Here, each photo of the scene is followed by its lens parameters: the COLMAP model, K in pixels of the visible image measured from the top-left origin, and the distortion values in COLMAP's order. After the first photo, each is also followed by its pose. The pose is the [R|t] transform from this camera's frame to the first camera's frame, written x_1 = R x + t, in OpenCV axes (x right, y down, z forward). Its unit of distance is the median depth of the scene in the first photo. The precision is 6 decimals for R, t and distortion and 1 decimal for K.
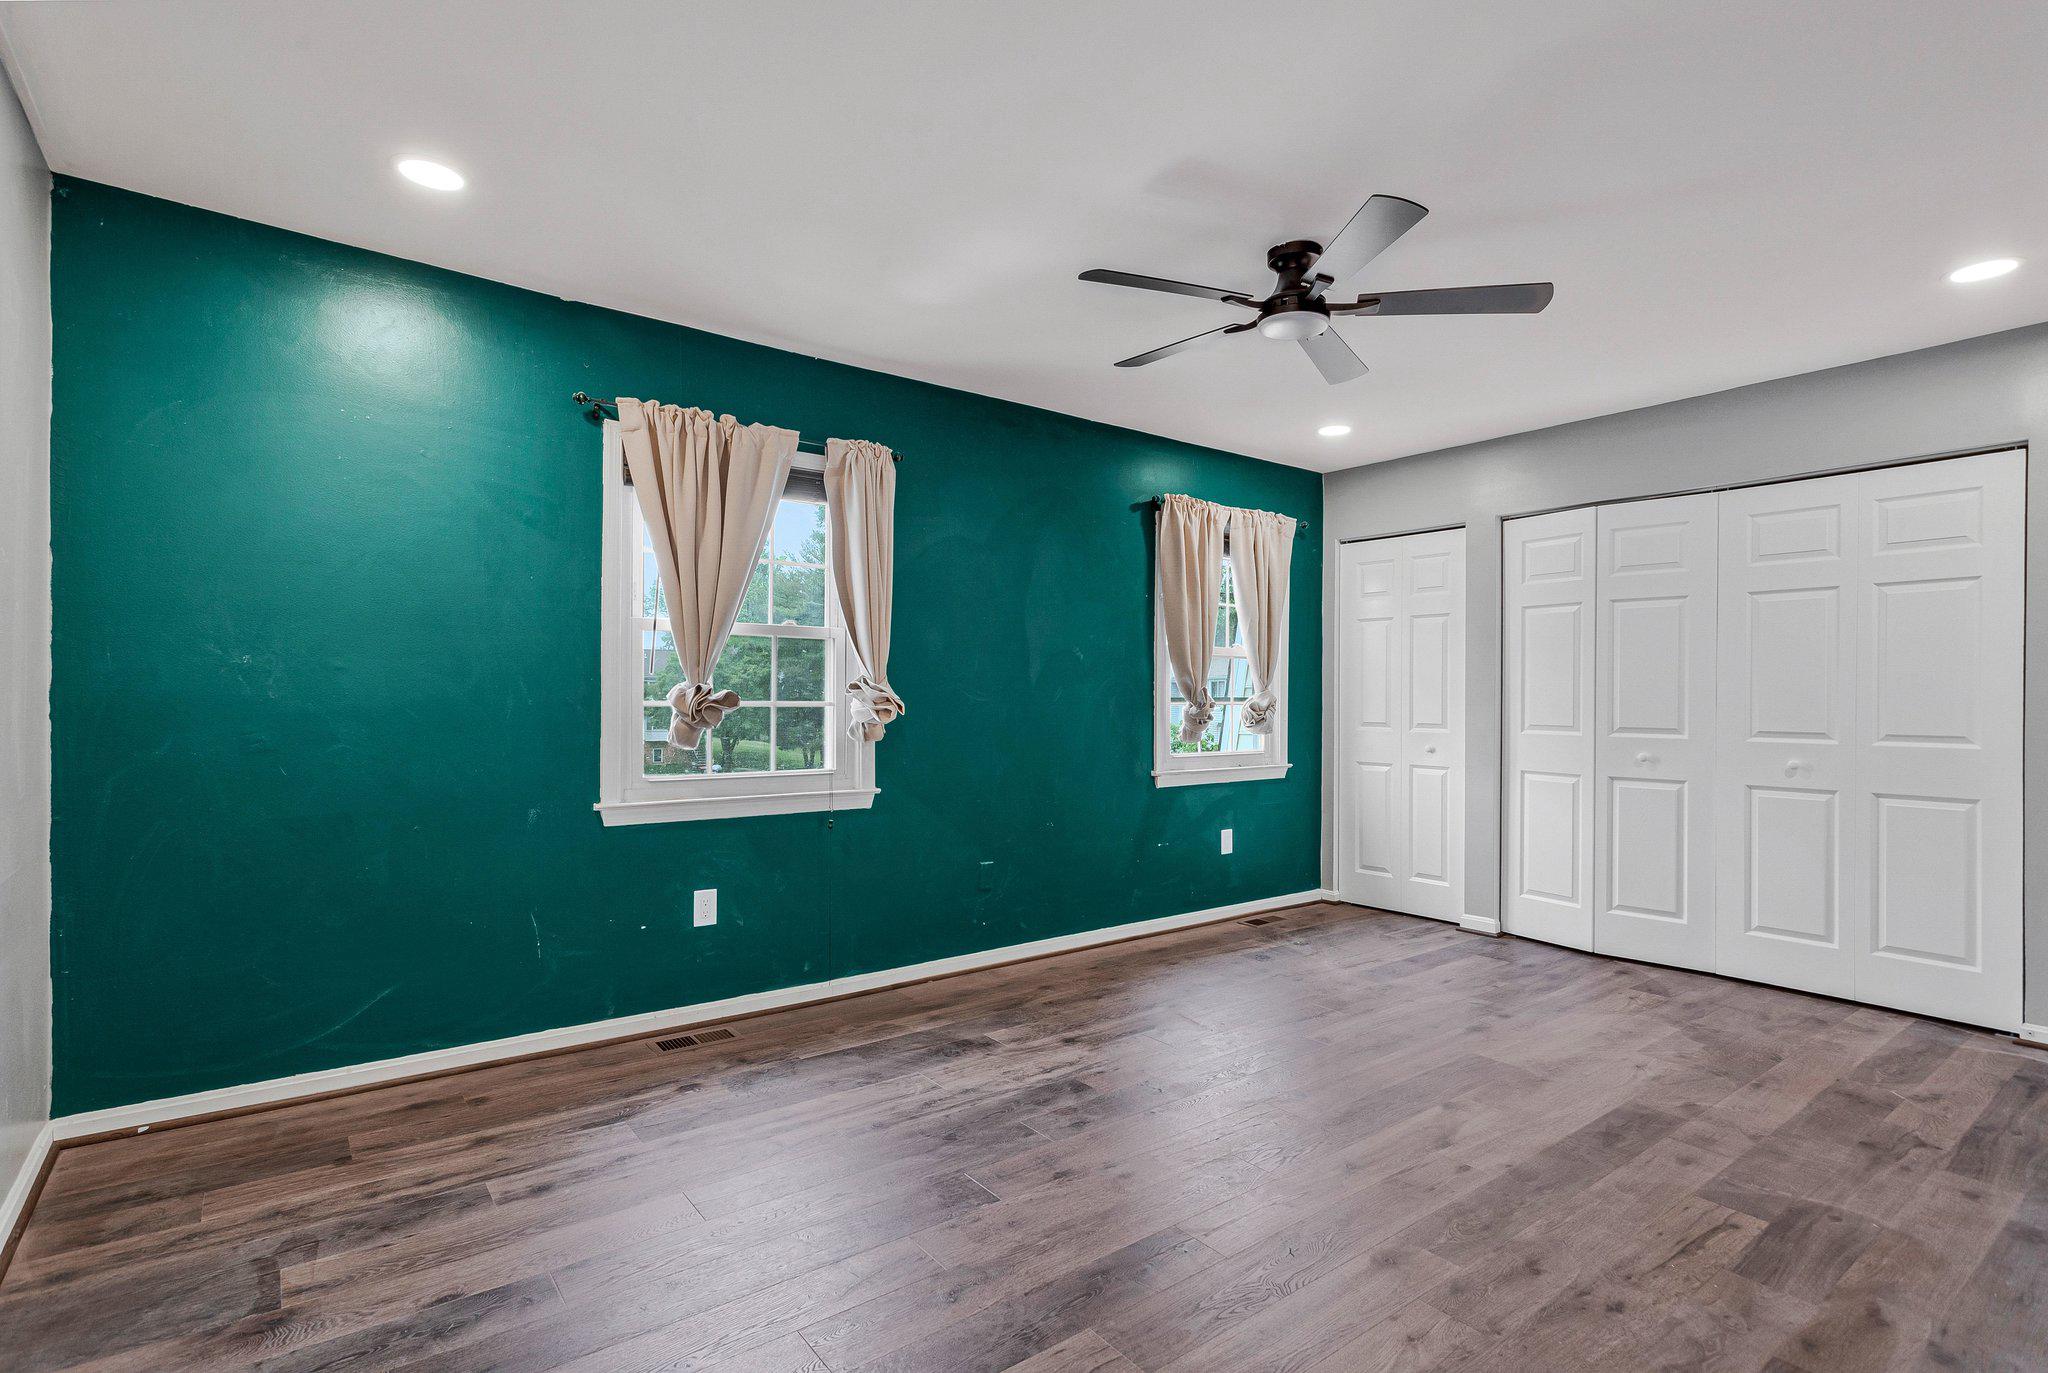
lens RADIAL K [[998.1, 0, 1019.0], [0, 998.1, 713.0], [0, 0, 1]] dist [0.005648, 0.001075]
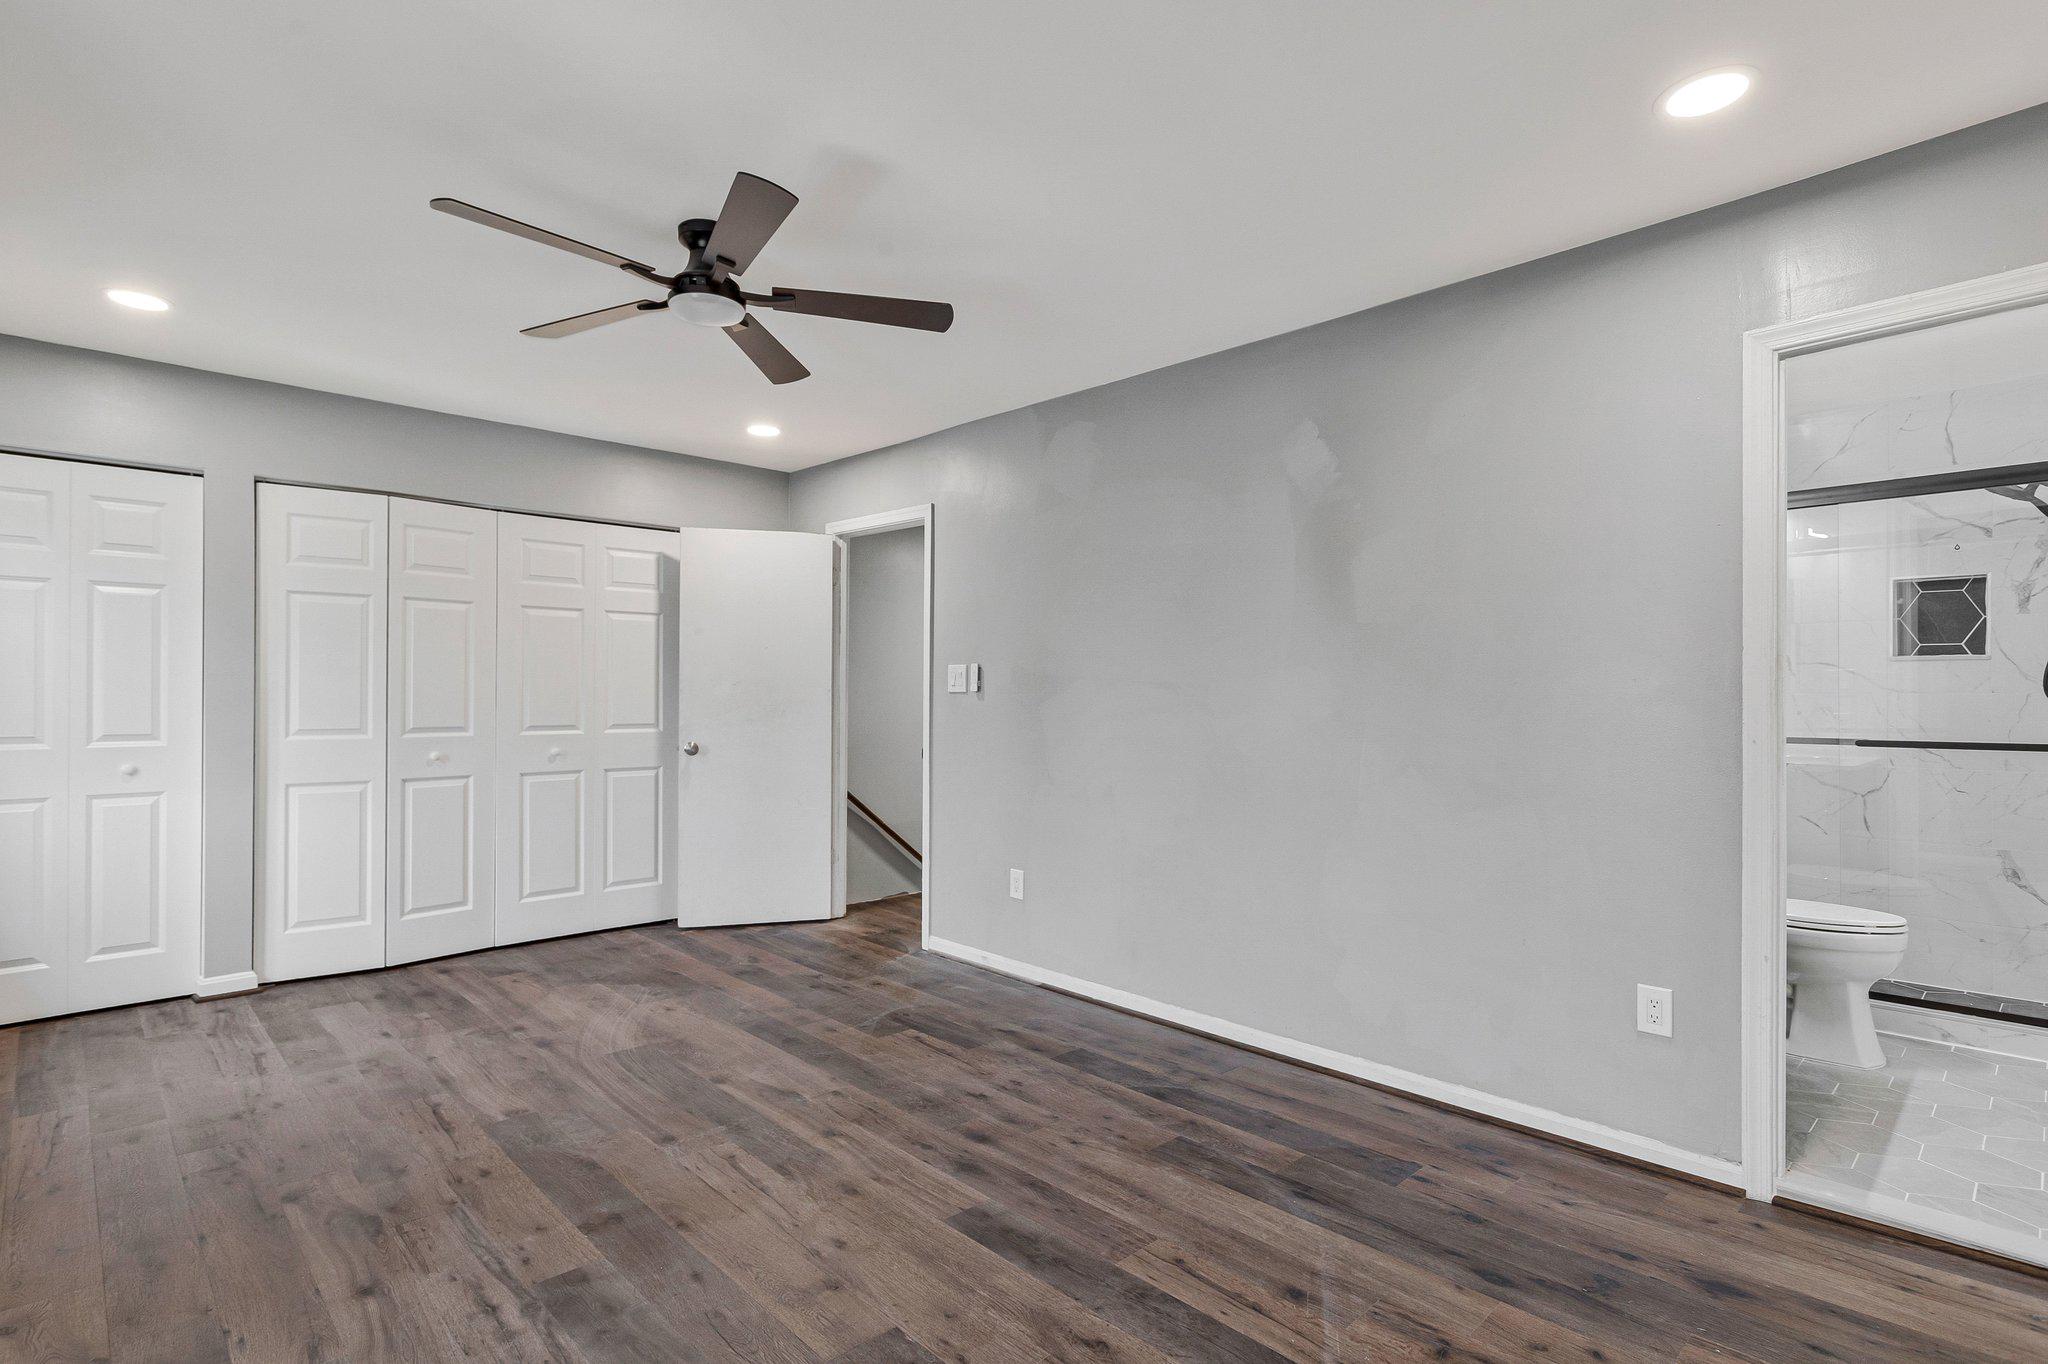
lens RADIAL K [[998.1, 0, 1019.0], [0, 998.1, 708.5], [0, 0, 1]] dist [0.005648, 0.001075]
pose [[-0.106041, -0.021404, 0.994131, -0.527602], [0.012323, 0.999663, 0.022838, -0.023723], [-0.994285, 0.014673, -0.105742, 0.619138]]
